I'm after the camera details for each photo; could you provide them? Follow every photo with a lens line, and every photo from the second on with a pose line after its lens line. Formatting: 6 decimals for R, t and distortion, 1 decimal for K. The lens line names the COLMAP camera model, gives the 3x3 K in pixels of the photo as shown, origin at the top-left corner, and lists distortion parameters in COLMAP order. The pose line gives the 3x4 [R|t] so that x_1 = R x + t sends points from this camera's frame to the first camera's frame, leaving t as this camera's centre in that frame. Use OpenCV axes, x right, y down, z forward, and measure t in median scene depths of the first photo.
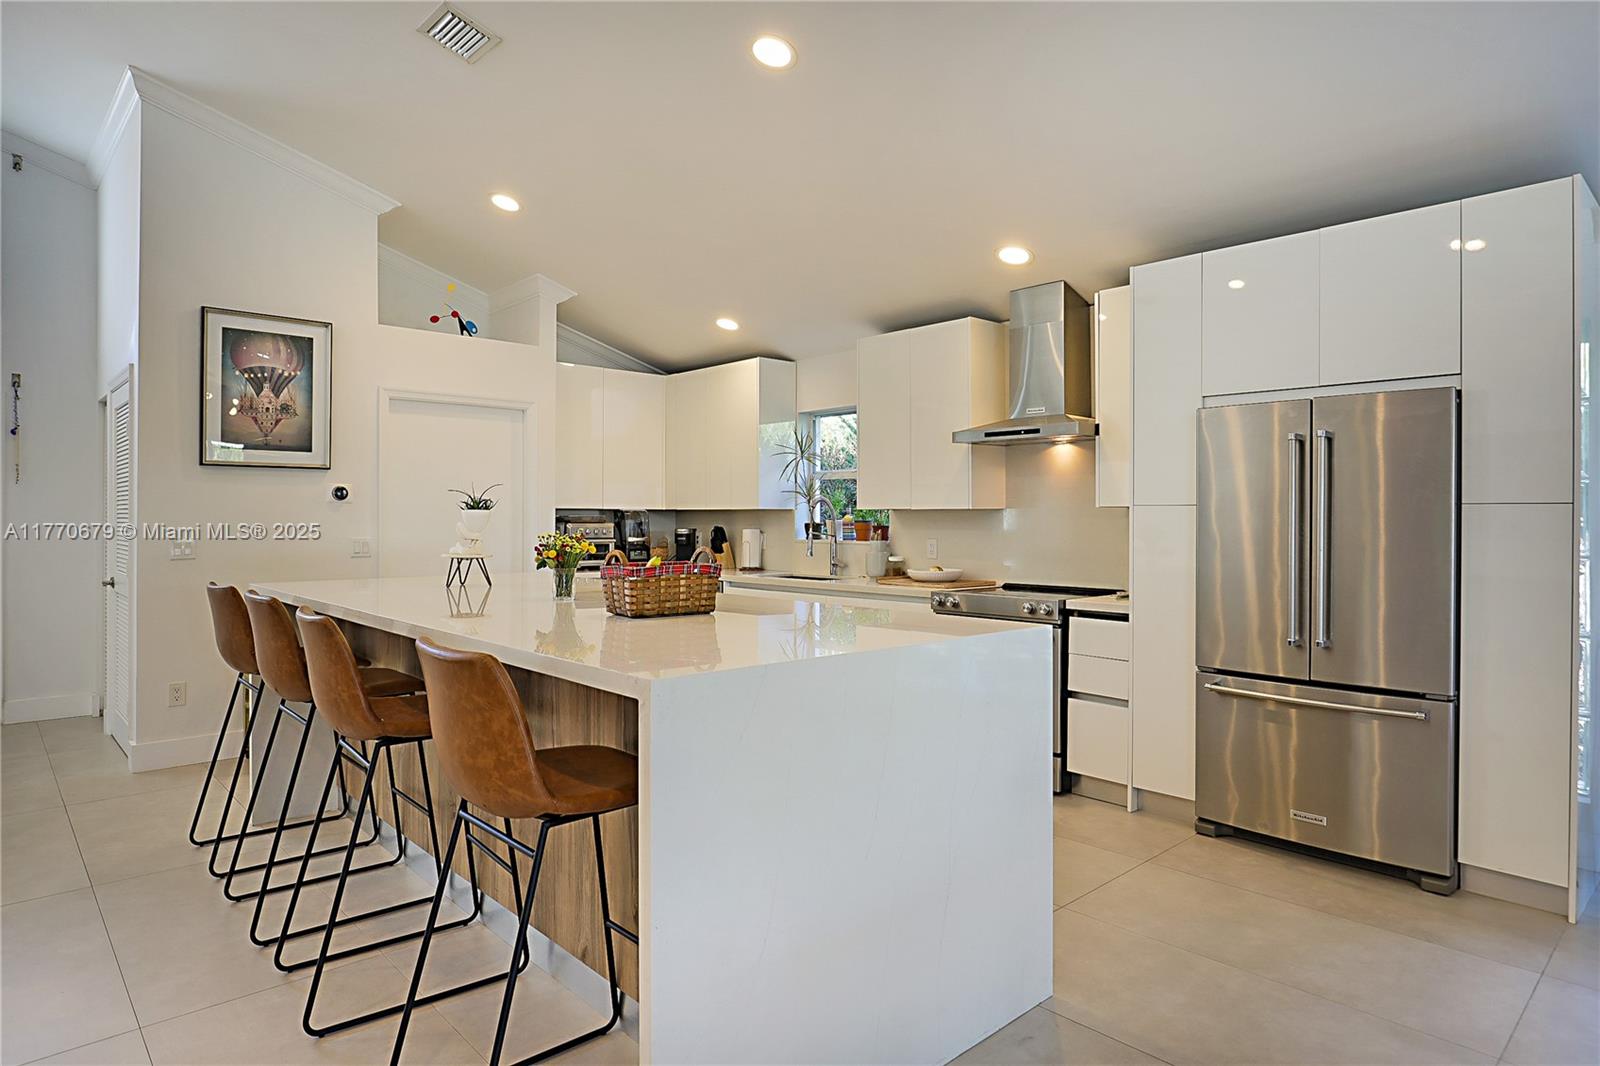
lens RADIAL K [[918.2, 0, 809.1], [0, 918.2, 523.3], [0, 0, 1]] dist [-0.015834, 0.002002]
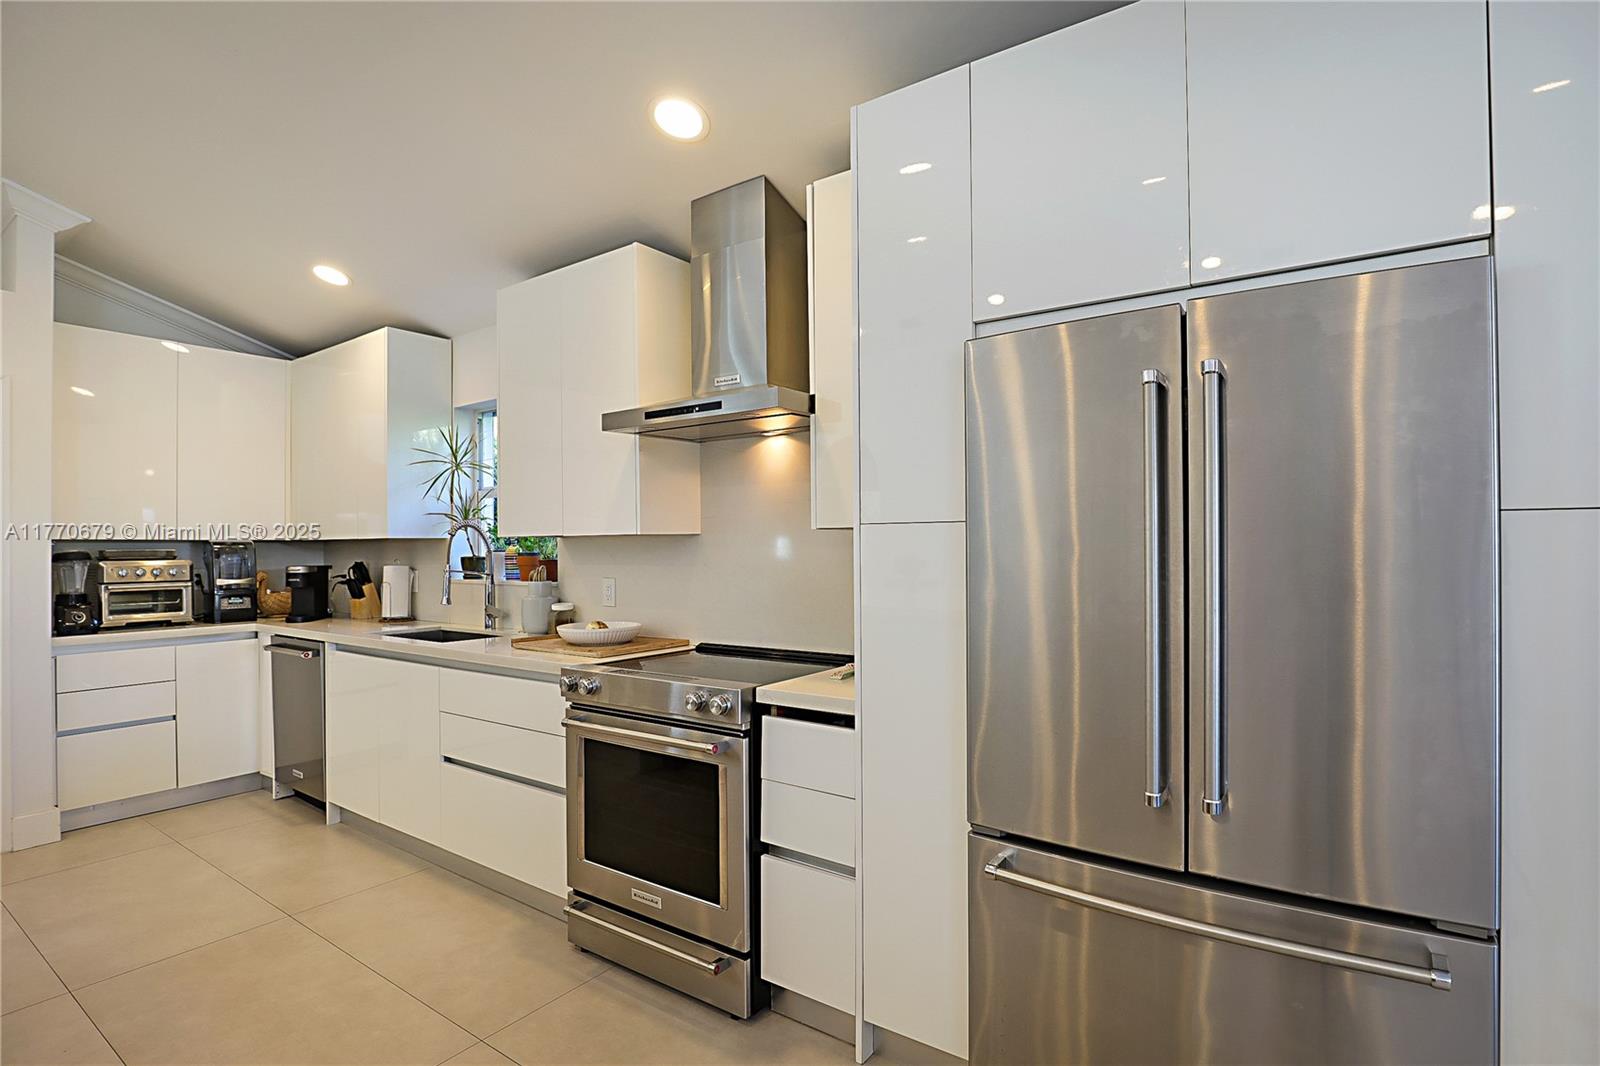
lens RADIAL K [[810.7, 0, 797.6], [0, 810.7, 540.1], [0, 0, 1]] dist [-0.020373, 0.000369]
pose [[0.981263, -0.009039, 0.192461, 0.167929], [0.011606, 0.999858, -0.012211, -0.003085], [-0.192324, 0.014216, 0.981229, 0.393606]]
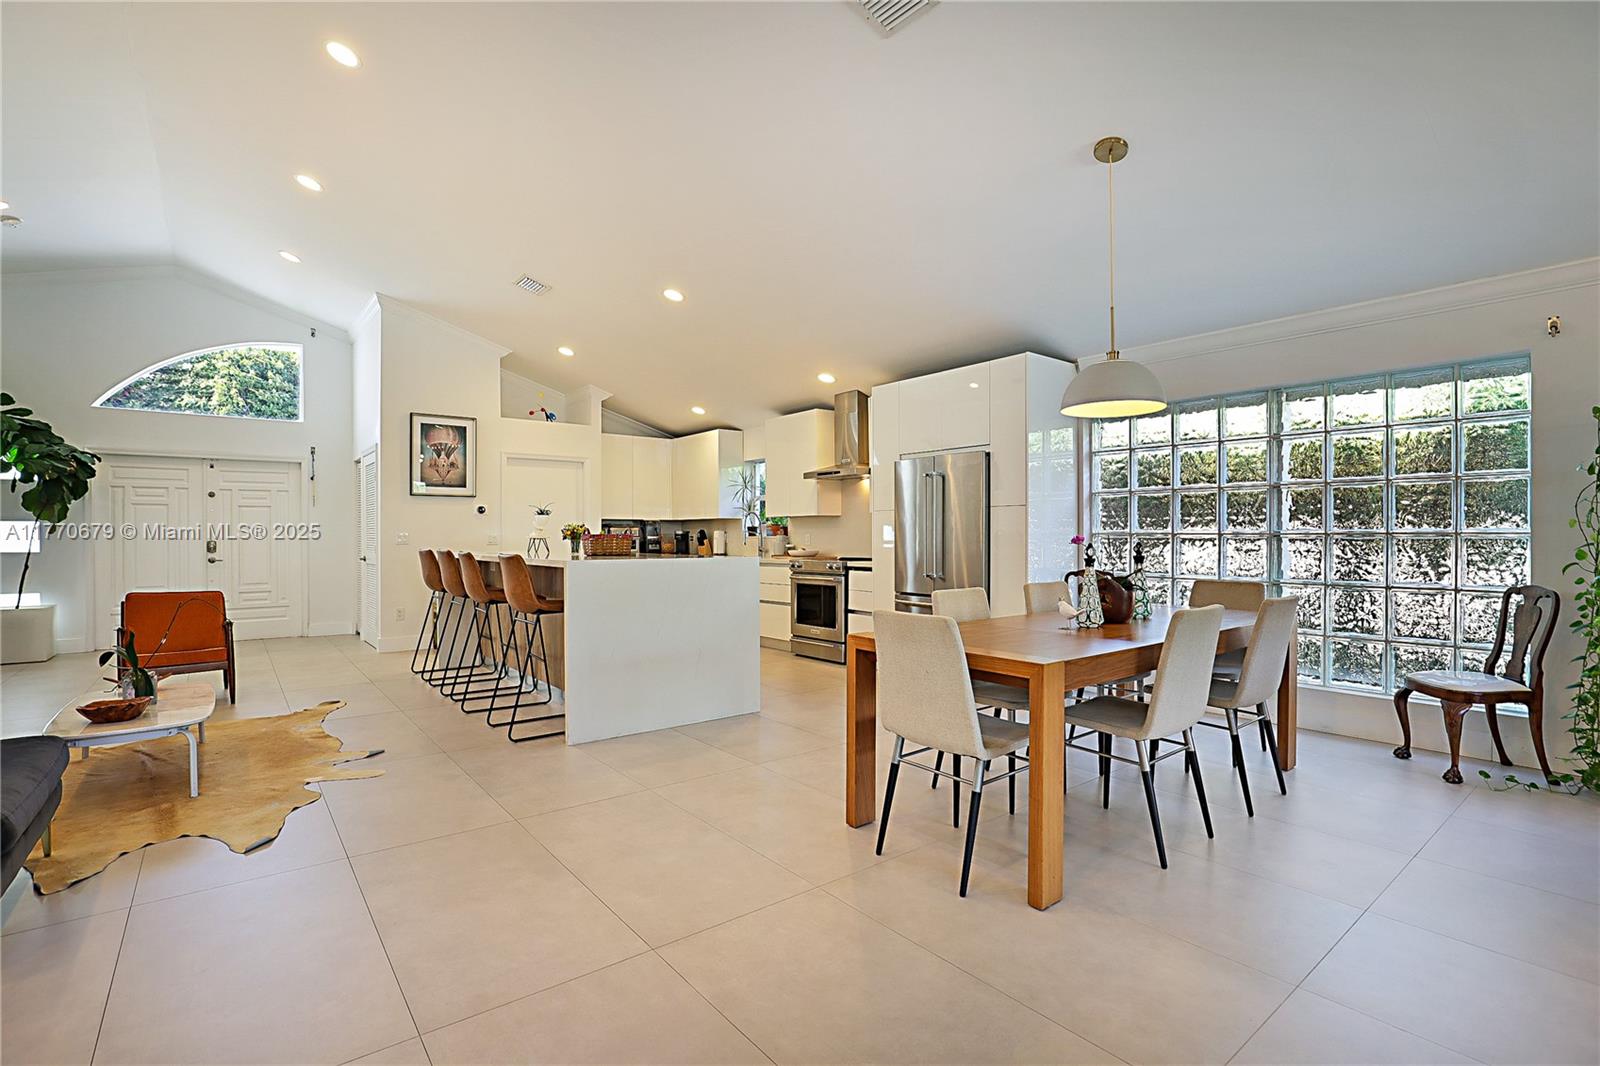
lens RADIAL K [[741.2, 0, 796.3], [0, 741.2, 538.4], [0, 0, 1]] dist [-0.025997, -0.000425]
pose [[0.996741, -0.004922, -0.080518, 0.241837], [0.004742, 0.999986, -0.002419, 0.031483], [0.080529, 0.002029, 0.996750, -0.433643]]
